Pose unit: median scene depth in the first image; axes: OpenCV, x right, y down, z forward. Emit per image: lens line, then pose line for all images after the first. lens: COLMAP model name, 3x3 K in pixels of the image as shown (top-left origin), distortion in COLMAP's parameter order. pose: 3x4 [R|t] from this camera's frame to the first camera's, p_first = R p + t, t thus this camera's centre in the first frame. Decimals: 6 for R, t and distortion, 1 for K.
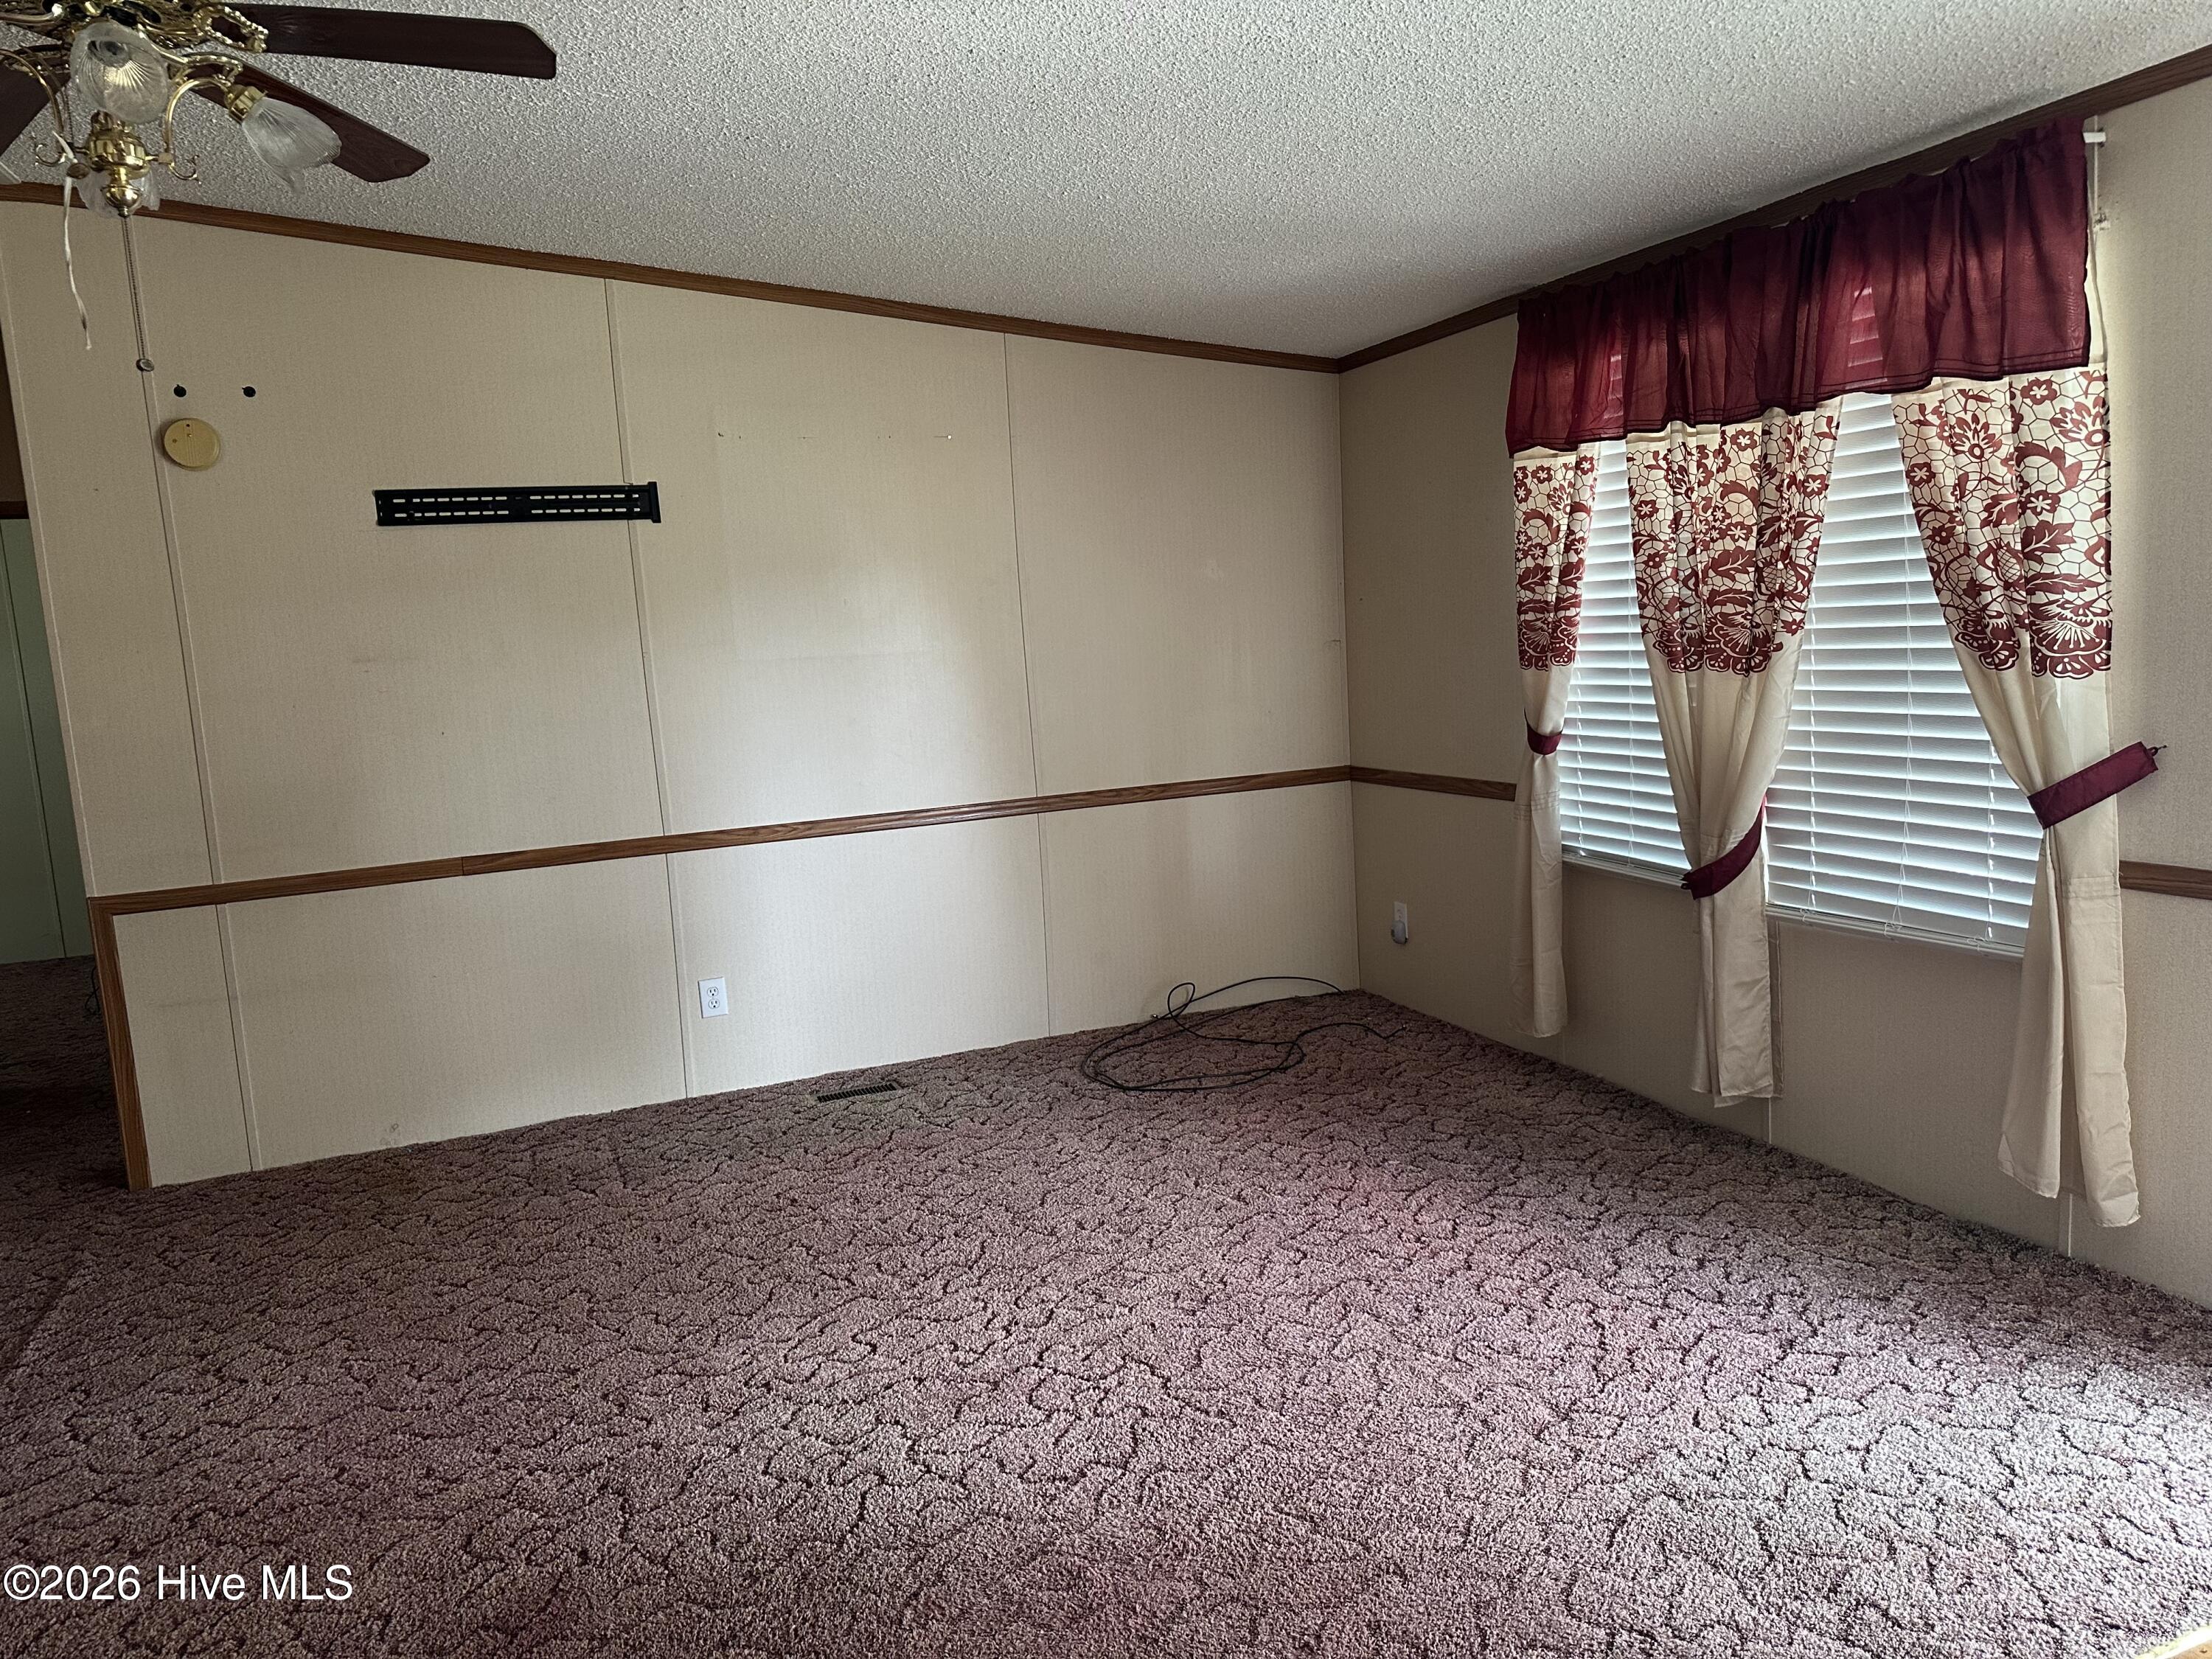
lens RADIAL K [[1509.9, 0, 1066.4], [0, 1509.9, 829.7], [0, 0, 1]] dist [0.139614, -0.162421]
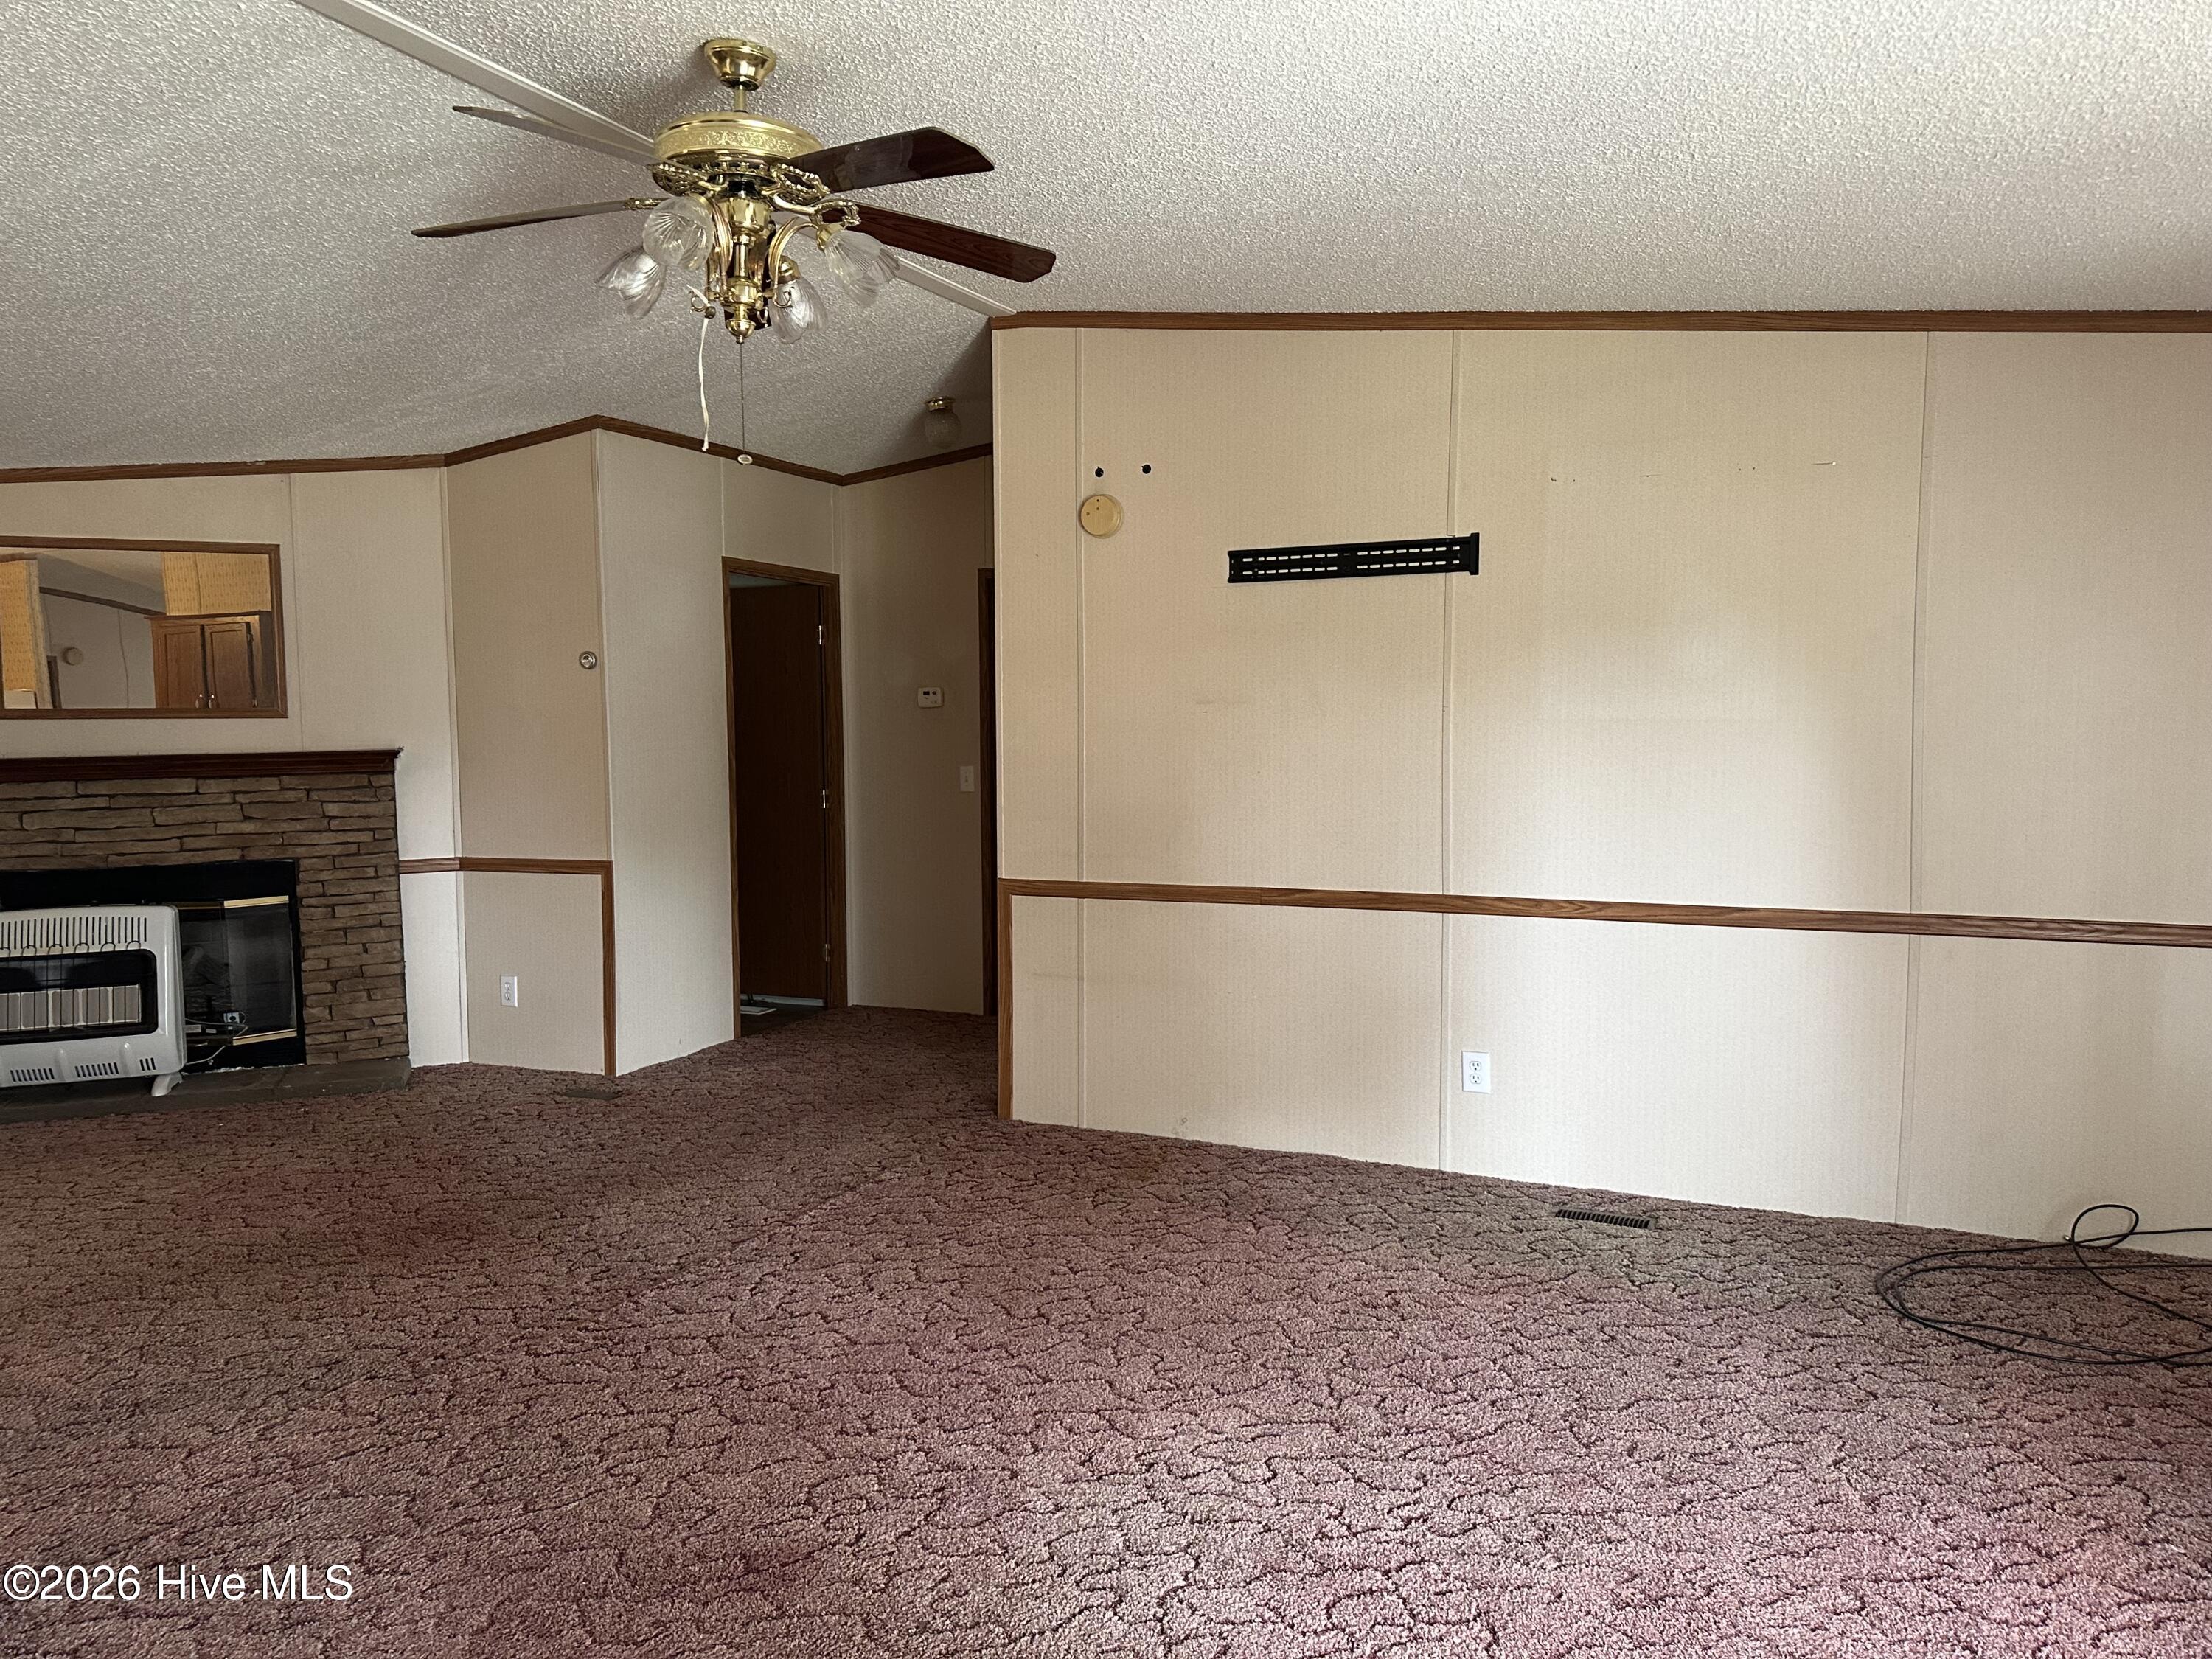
lens RADIAL K [[1509.9, 0, 1066.4], [0, 1509.9, 829.7], [0, 0, 1]] dist [0.139614, -0.162421]
pose [[0.724982, 0.113949, -0.679277, 0.222686], [-0.130325, 0.991099, 0.027163, -0.033659], [0.676326, 0.068834, 0.733379, 0.128173]]
